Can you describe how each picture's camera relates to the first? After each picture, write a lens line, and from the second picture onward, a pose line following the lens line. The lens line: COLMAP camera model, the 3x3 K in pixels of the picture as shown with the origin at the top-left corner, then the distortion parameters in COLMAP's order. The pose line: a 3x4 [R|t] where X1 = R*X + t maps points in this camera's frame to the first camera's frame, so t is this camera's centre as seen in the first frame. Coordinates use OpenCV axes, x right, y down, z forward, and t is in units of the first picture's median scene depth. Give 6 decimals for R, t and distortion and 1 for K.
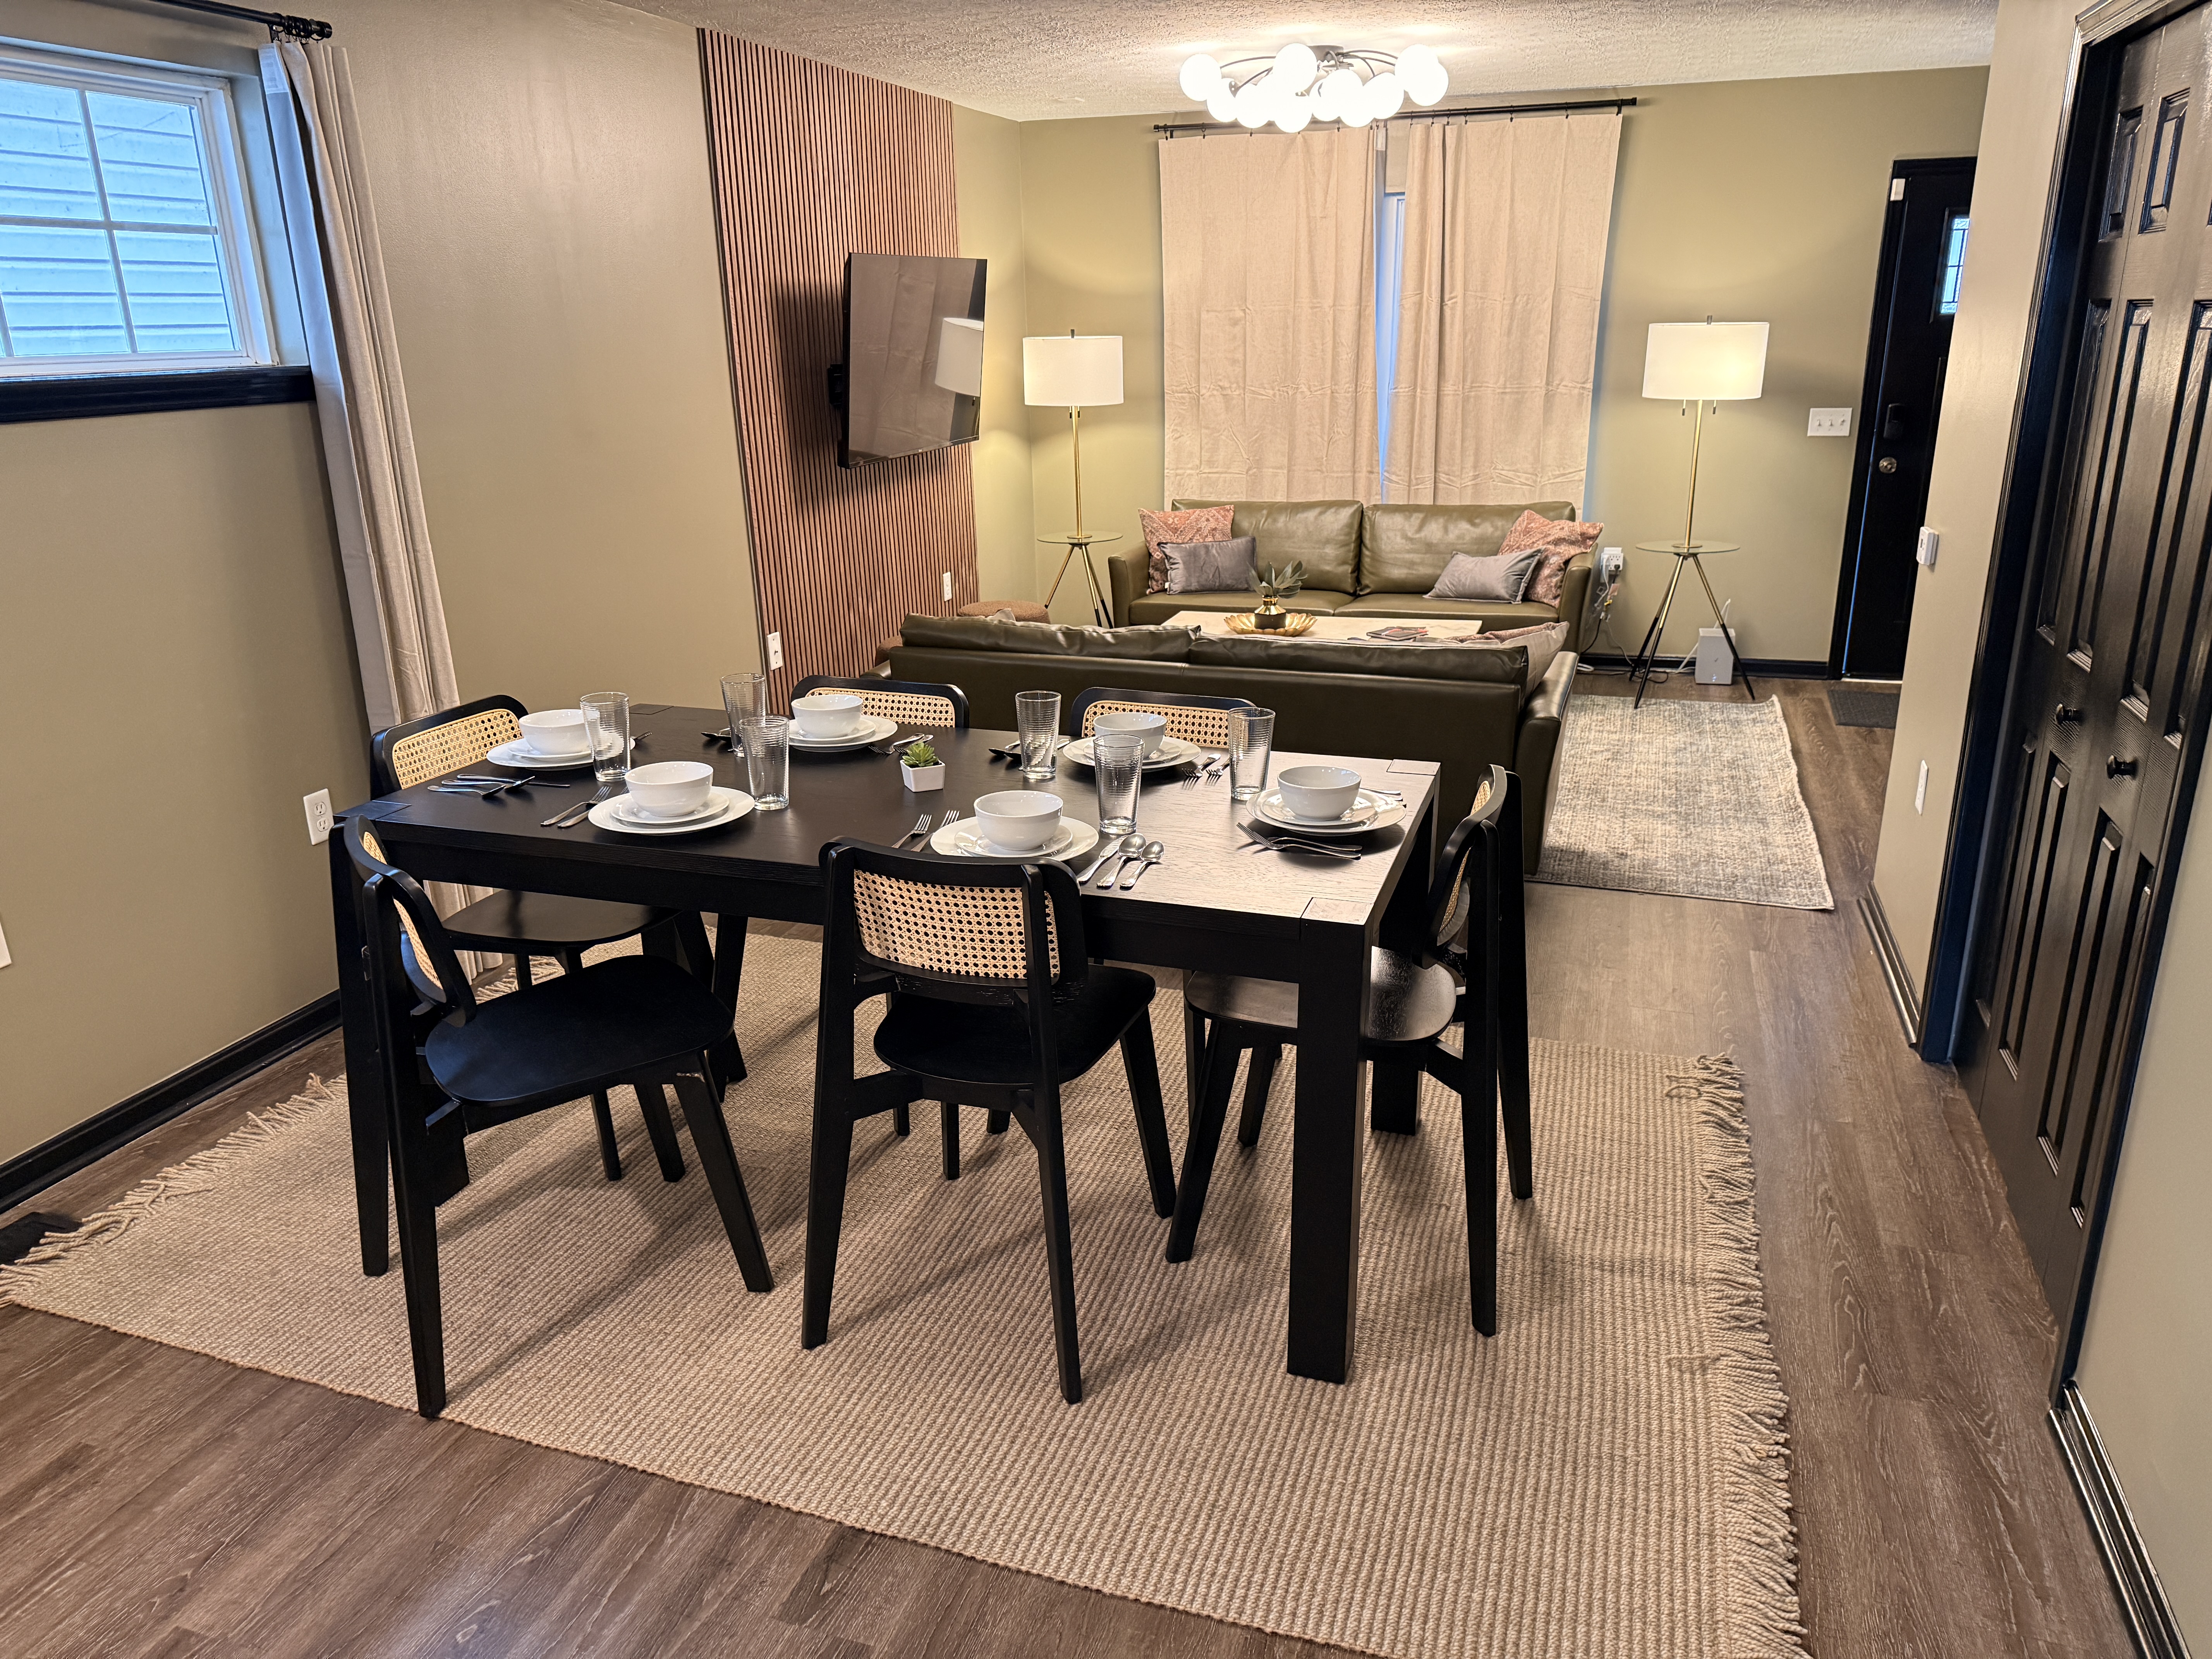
lens RADIAL K [[1548.6, 0, 1106.0], [0, 1548.6, 829.5], [0, 0, 1]] dist [0.081164, -0.100545]
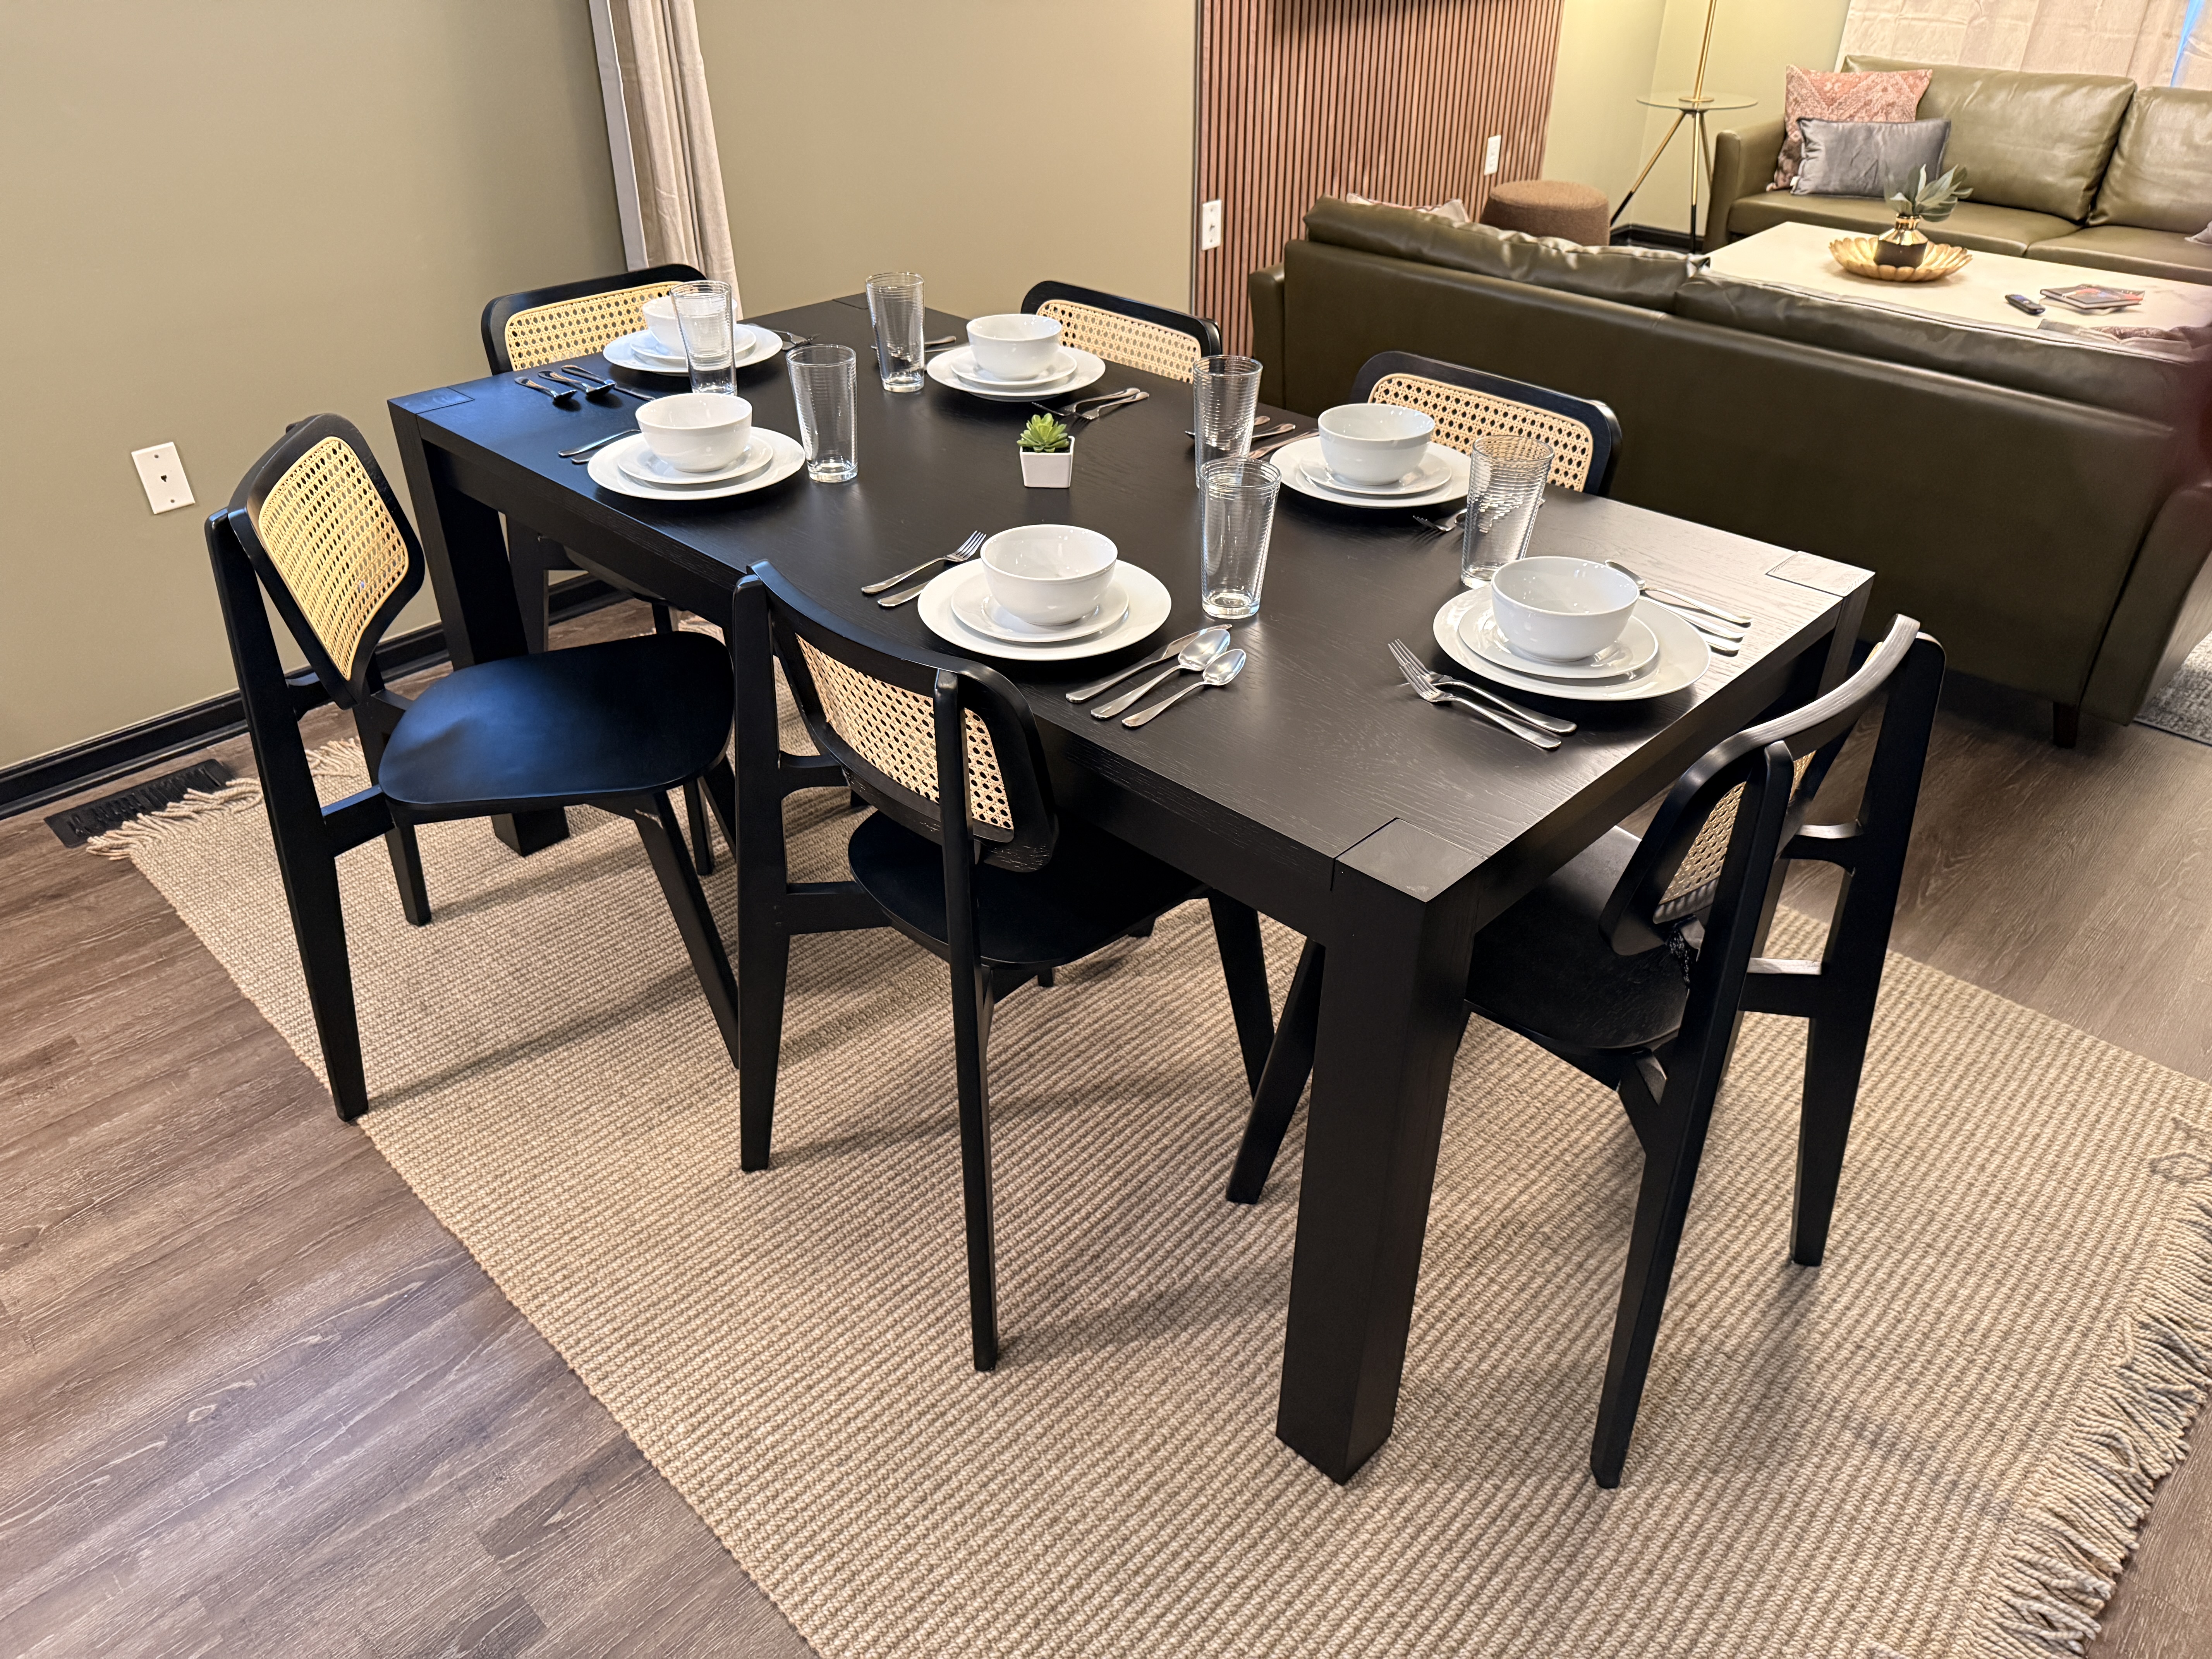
lens RADIAL K [[1568.7, 0, 1106.0], [0, 1568.7, 829.5], [0, 0, 1]] dist [0.022188, -0.029643]
pose [[0.904290, 0.243841, -0.350429, 0.085526], [-0.143693, 0.946787, 0.288004, -0.037408], [0.402009, -0.210085, 0.891209, 0.150938]]
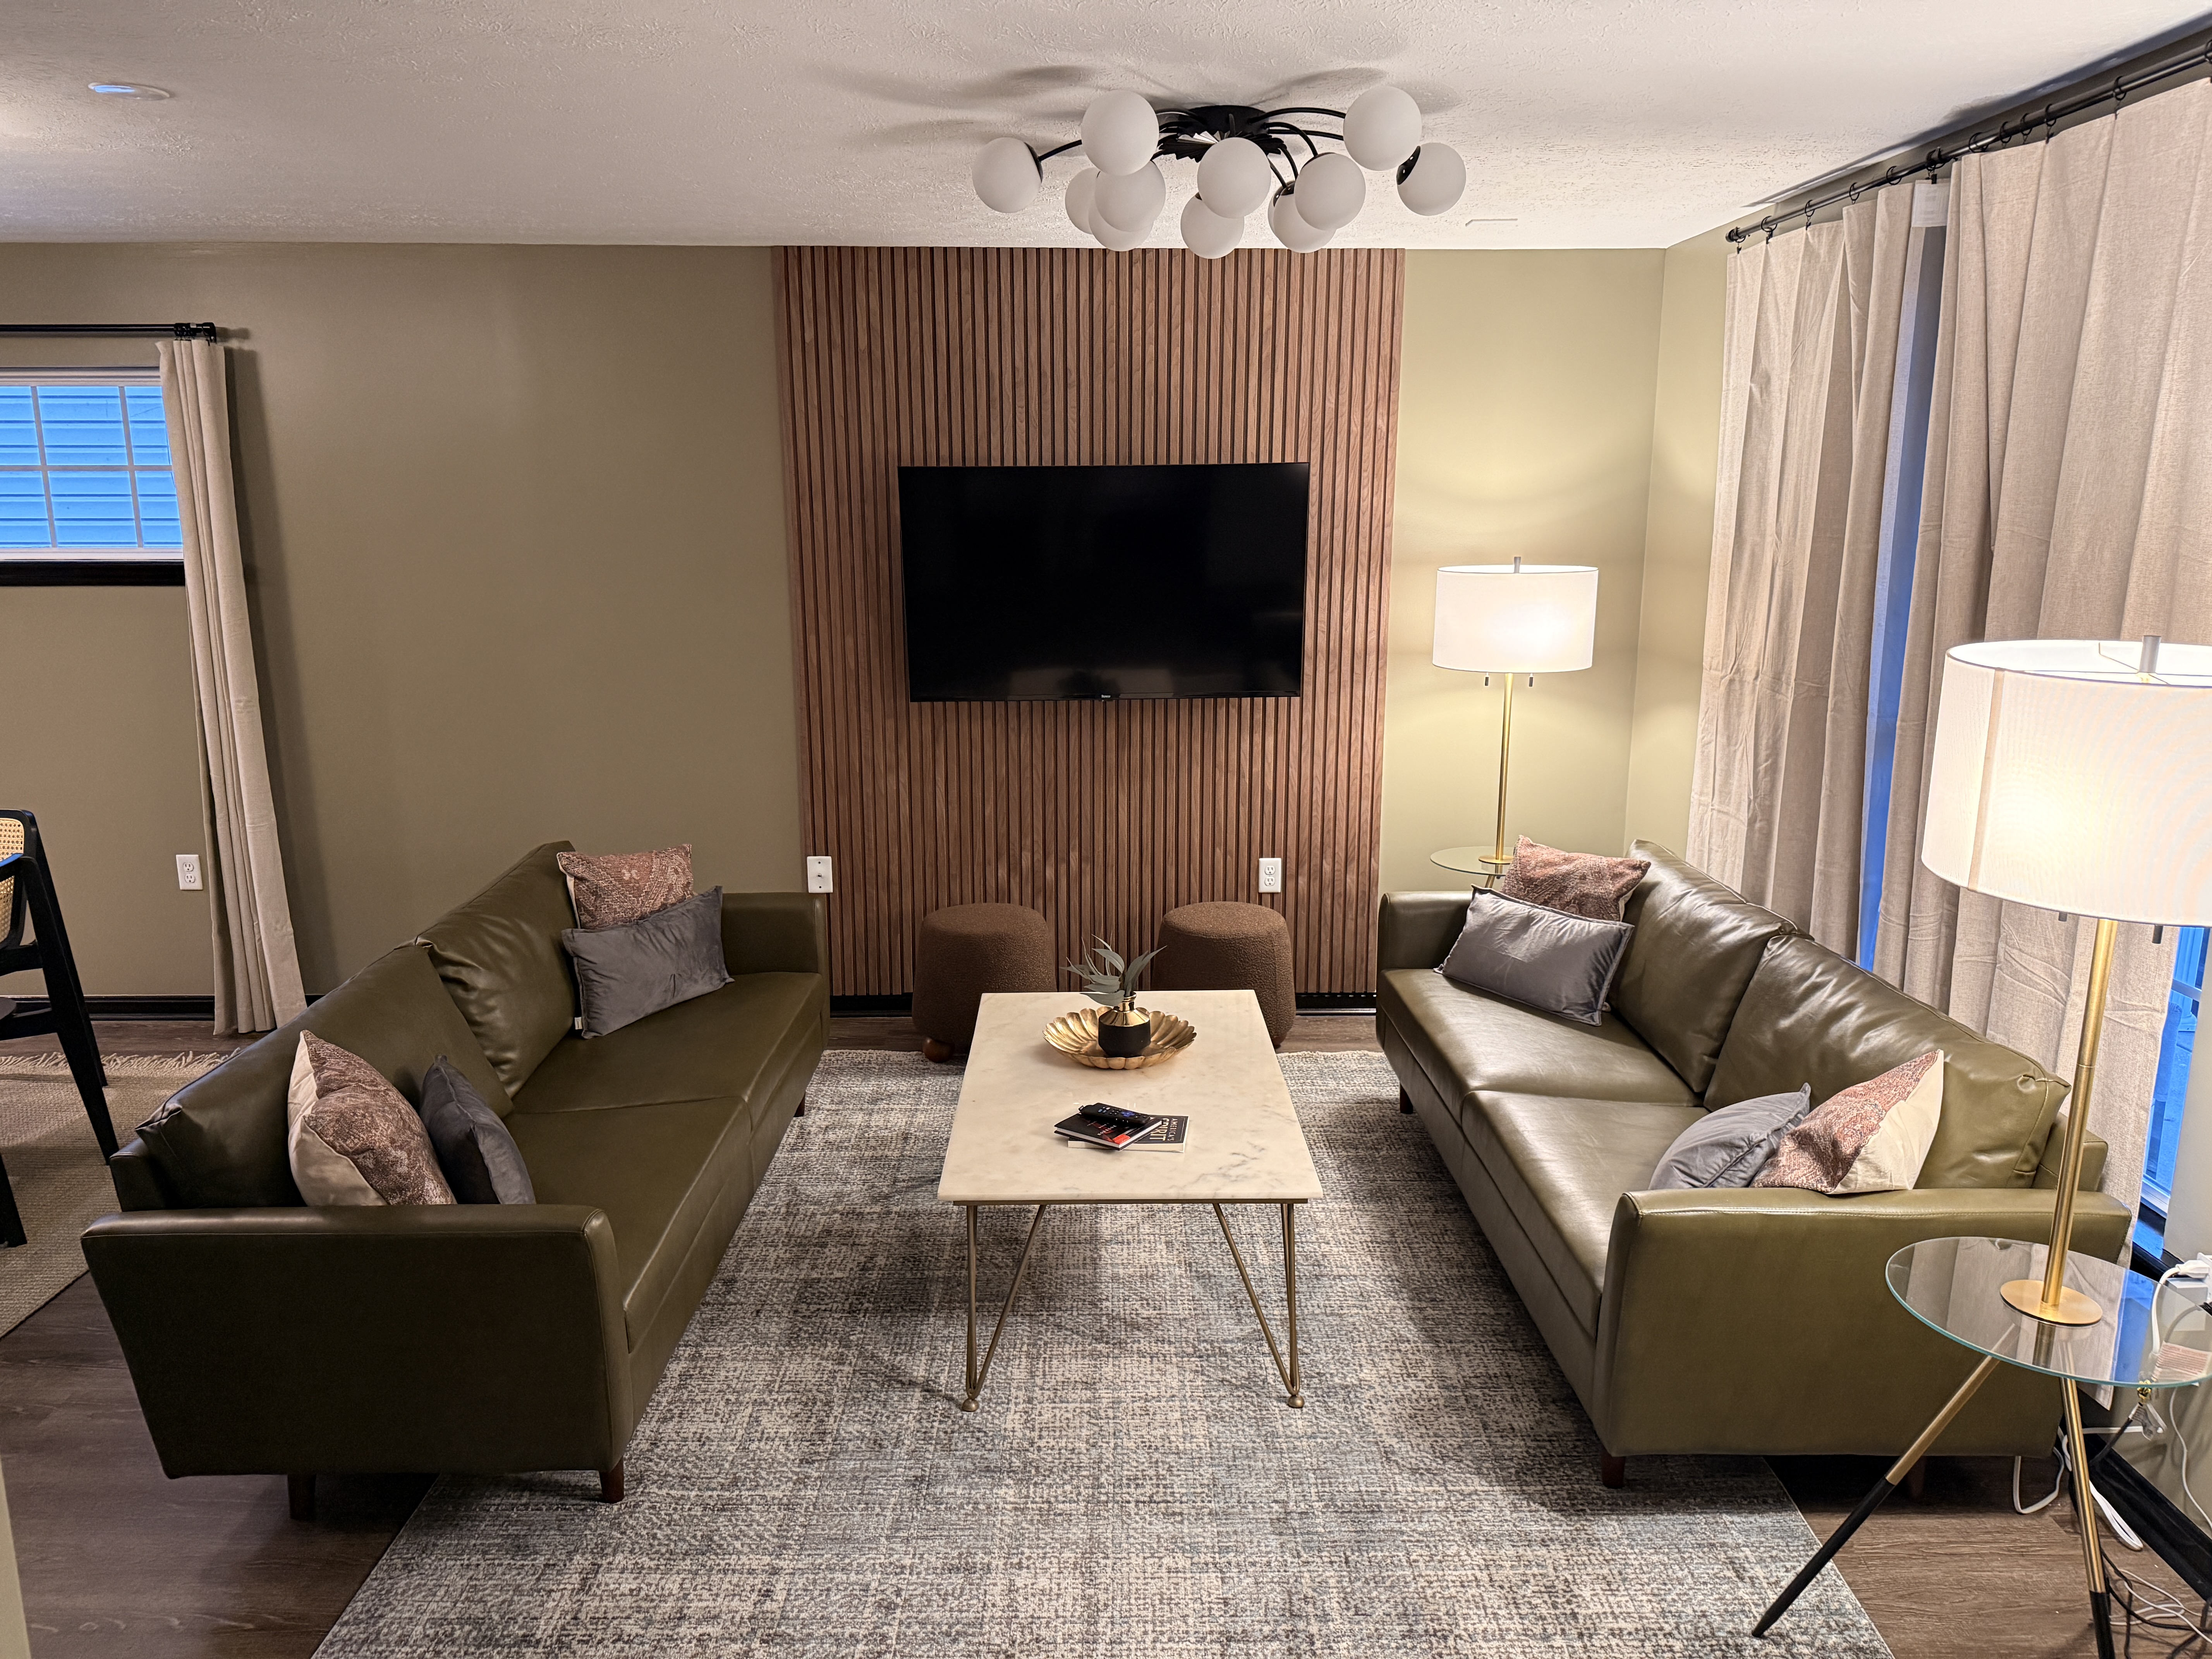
lens RADIAL K [[1548.6, 0, 1106.0], [0, 1548.6, 829.5], [0, 0, 1]] dist [0.081164, -0.100545]
pose [[0.343500, 0.219799, -0.913070, 0.582751], [-0.301854, 0.946479, 0.114283, -0.253042], [0.889321, 0.236358, 0.391463, 0.667762]]
